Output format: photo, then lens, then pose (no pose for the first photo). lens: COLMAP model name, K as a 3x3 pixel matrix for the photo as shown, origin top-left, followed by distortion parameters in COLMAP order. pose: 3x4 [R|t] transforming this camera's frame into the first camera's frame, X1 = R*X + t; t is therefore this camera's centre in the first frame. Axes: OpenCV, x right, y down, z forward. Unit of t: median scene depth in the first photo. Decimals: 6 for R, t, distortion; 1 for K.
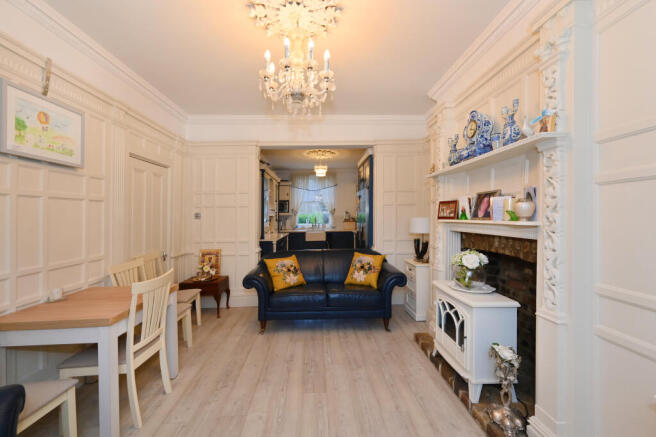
lens RADIAL K [[257.4, 0, 323.9], [0, 257.4, 212.8], [0, 0, 1]] dist [-0.015063, 0.000014]
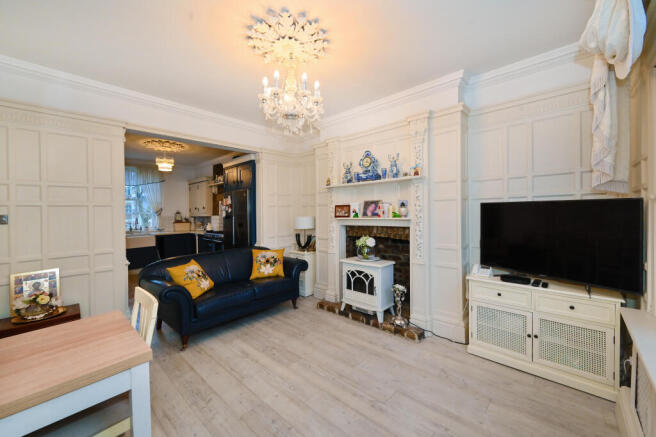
lens RADIAL K [[257.4, 0, 323.9], [0, 257.4, 212.8], [0, 0, 1]] dist [-0.015063, 0.000014]
pose [[0.697736, -0.005446, 0.716335, -0.727808], [0.003244, 0.999985, 0.004443, -0.009954], [-0.716348, -0.000776, 0.697743, 0.046916]]
